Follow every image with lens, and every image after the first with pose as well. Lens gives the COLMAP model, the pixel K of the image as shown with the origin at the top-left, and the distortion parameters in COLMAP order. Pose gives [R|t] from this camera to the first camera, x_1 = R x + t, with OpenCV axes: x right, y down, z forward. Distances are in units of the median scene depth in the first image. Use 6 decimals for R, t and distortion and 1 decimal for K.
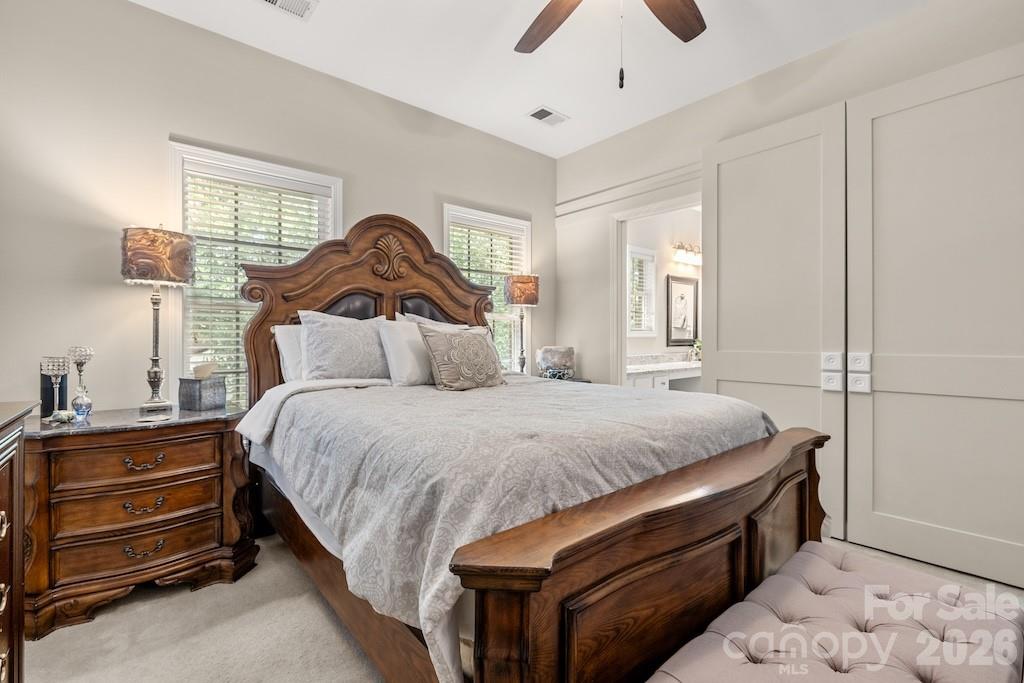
lens RADIAL K [[454.8, 0, 509.0], [0, 454.8, 338.2], [0, 0, 1]] dist [-0.013955, 0.000613]
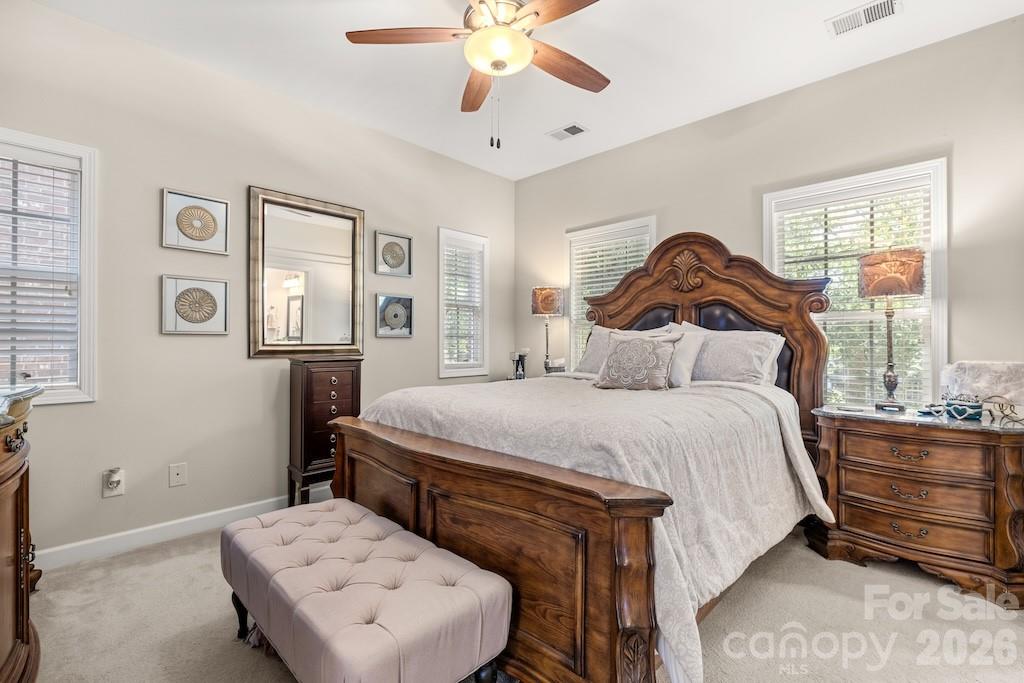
lens RADIAL K [[454.8, 0, 509.0], [0, 454.8, 338.2], [0, 0, 1]] dist [-0.013955, 0.000613]
pose [[0.096149, -0.007555, -0.995338, 0.786968], [0.000000, 0.999971, -0.007590, -0.007103], [0.995367, 0.000730, 0.096146, 0.465803]]
